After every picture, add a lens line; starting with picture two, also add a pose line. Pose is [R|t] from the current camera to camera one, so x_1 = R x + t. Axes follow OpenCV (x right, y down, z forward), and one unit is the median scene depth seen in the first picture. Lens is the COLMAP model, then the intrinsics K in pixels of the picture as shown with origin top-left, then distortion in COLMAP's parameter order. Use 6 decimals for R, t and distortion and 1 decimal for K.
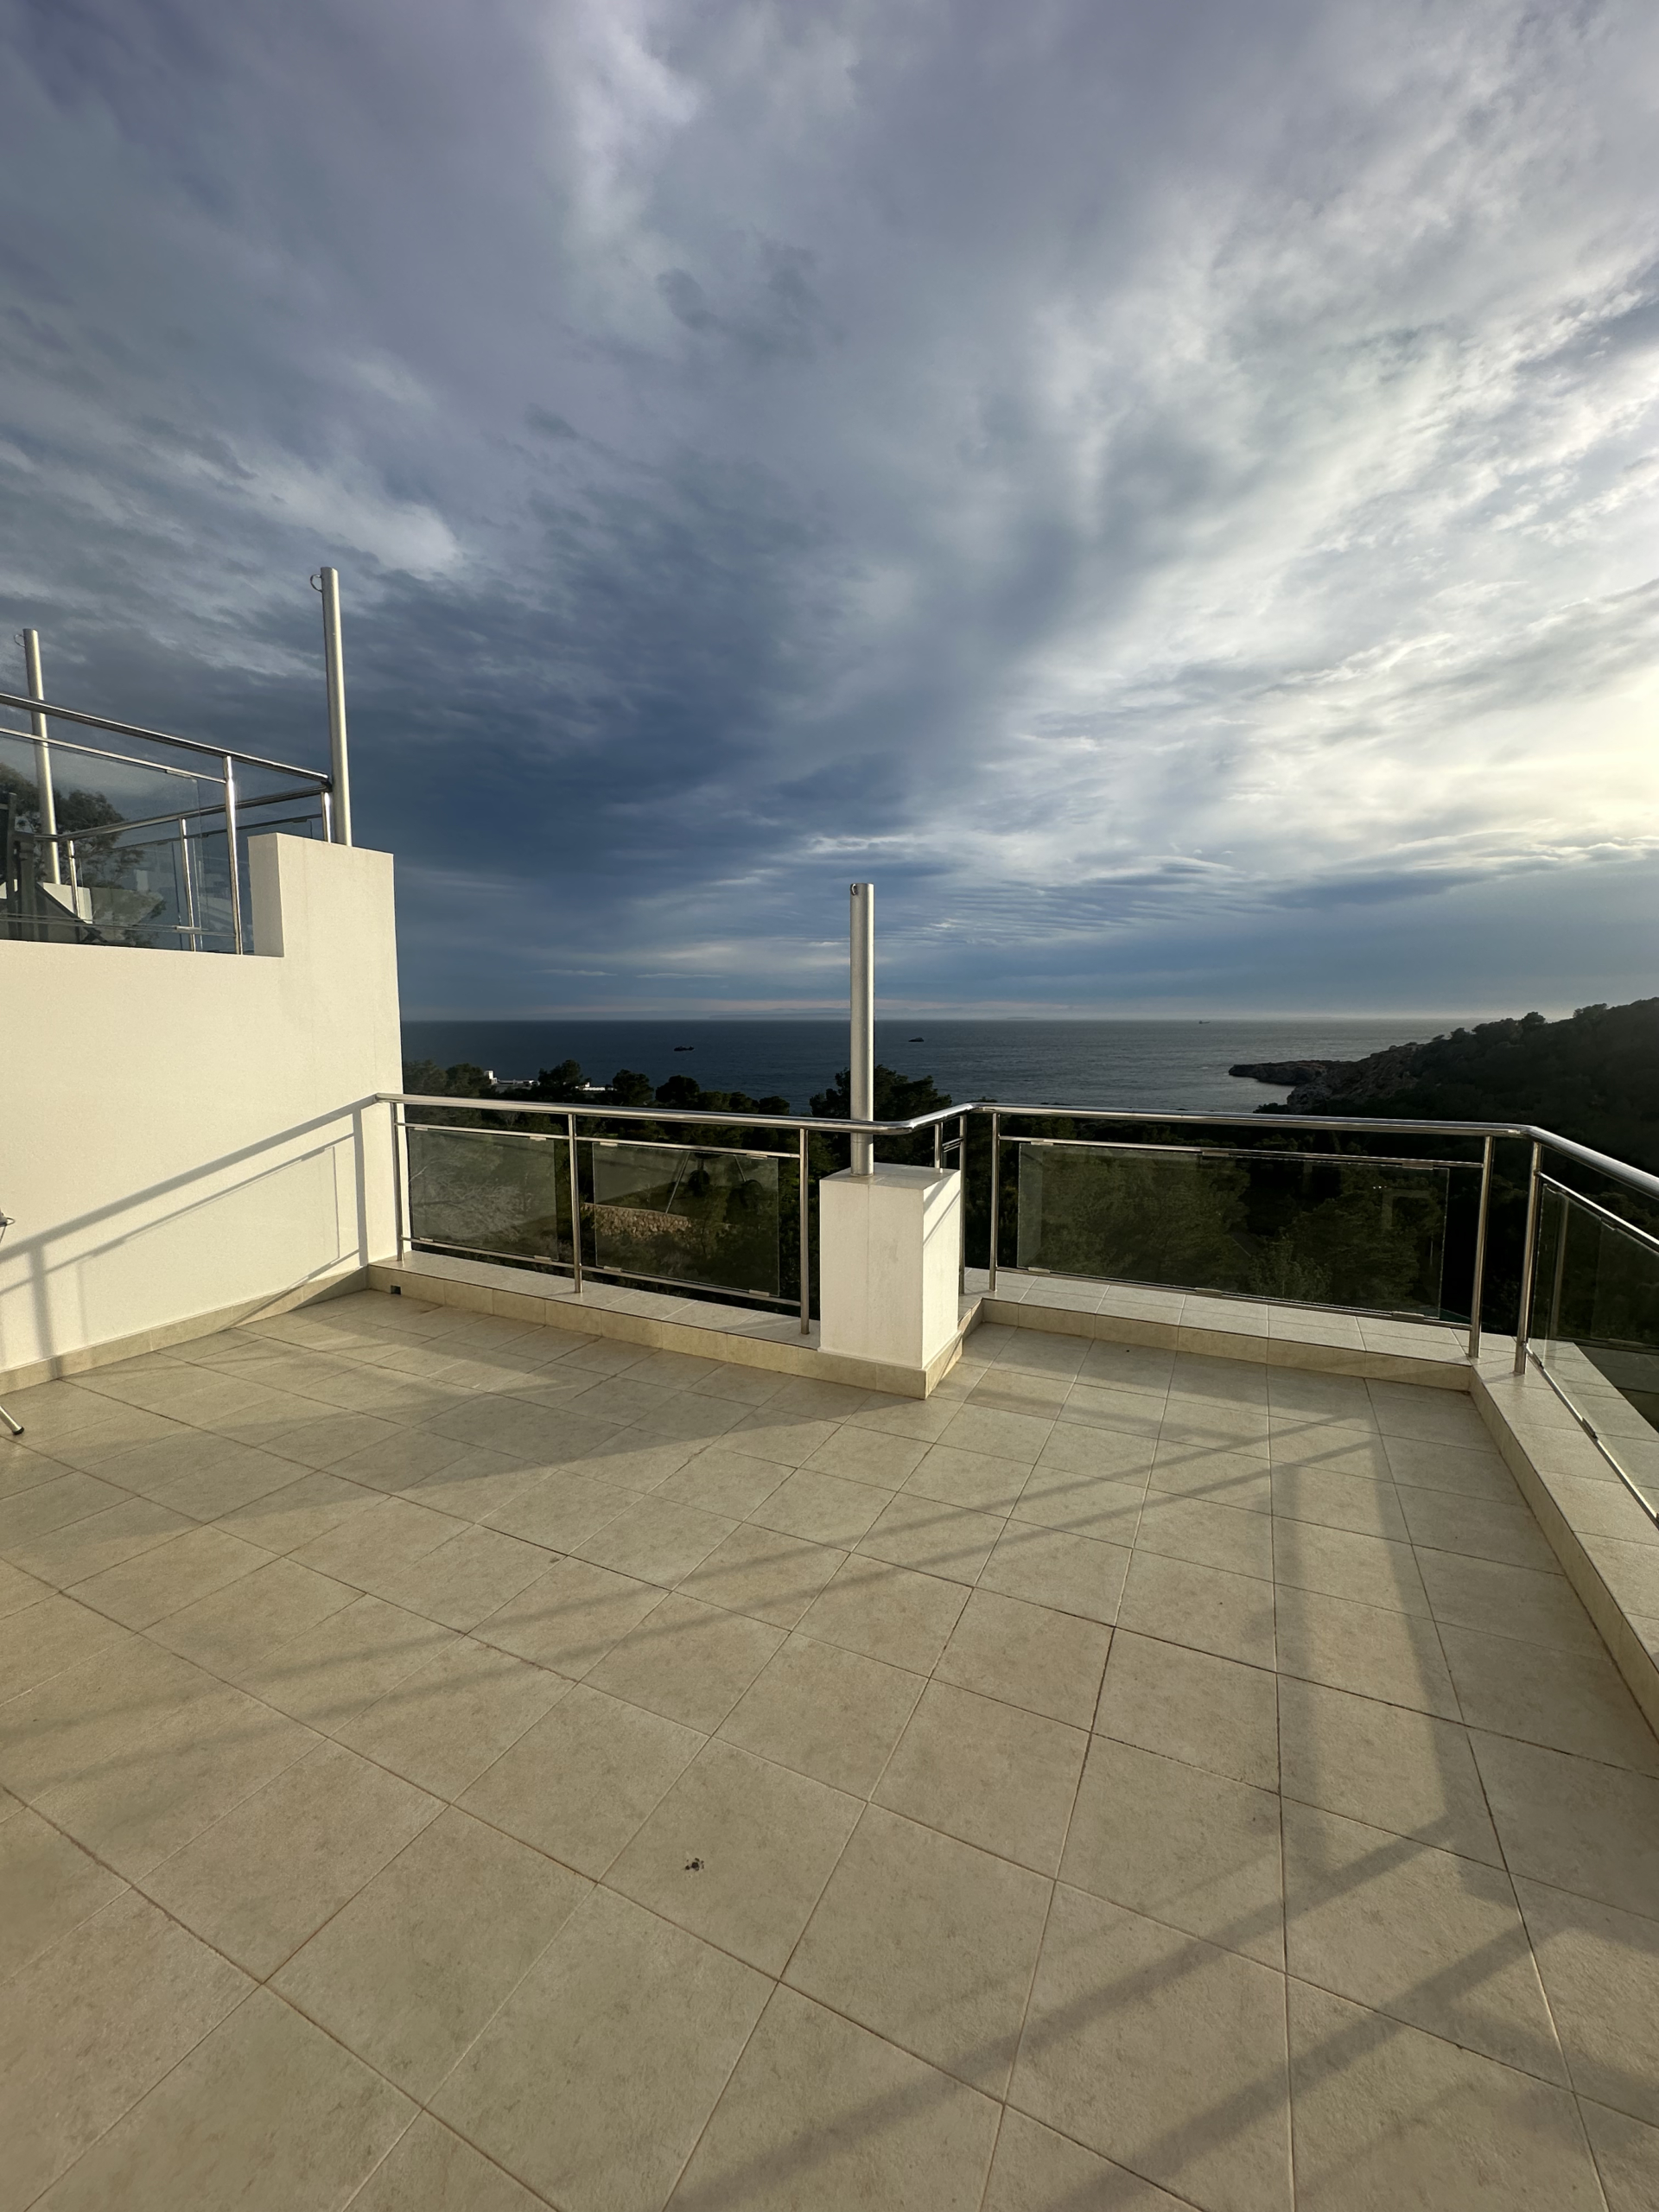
lens RADIAL K [[885.5, 0, 823.2], [0, 885.5, 1096.7], [0, 0, 1]] dist [-0.006100, 0.002531]
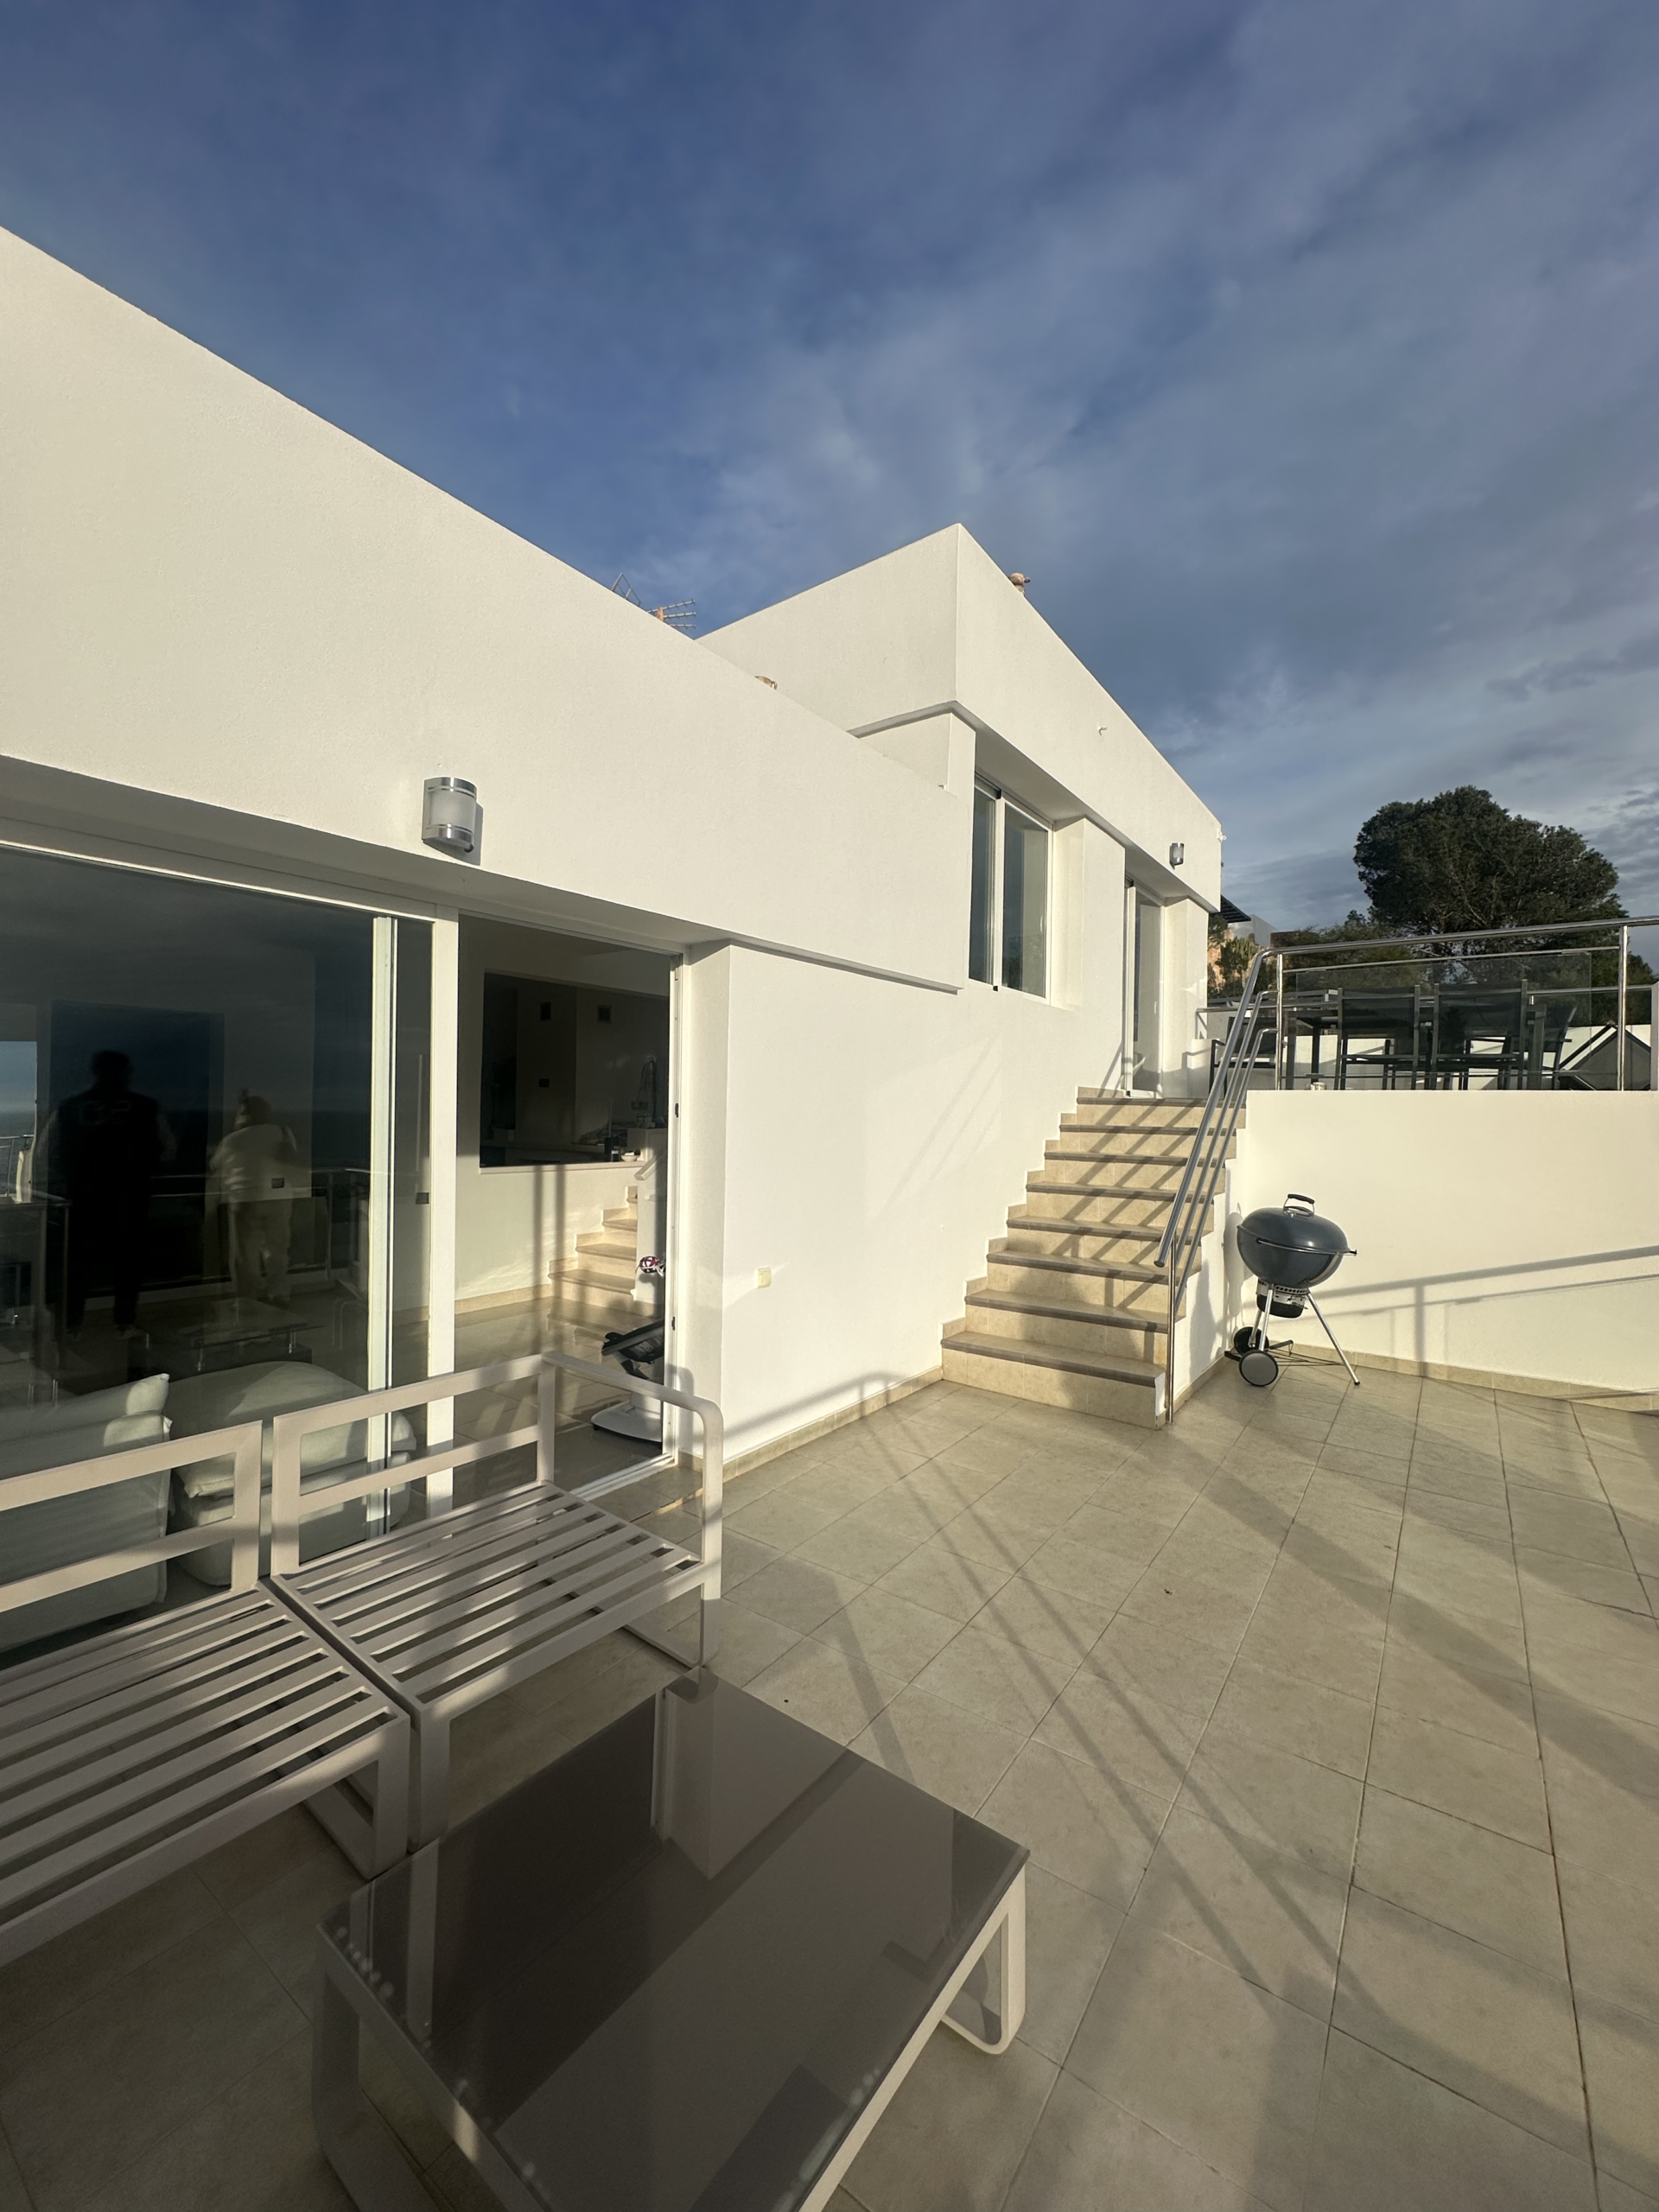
lens RADIAL K [[885.5, 0, 836.7], [0, 885.5, 1107.0], [0, 0, 1]] dist [-0.006100, 0.002531]
pose [[-0.159621, -0.004655, -0.987167, 0.867530], [-0.108298, 0.994036, 0.012824, -0.053950], [0.981220, 0.108955, -0.159174, 0.228805]]
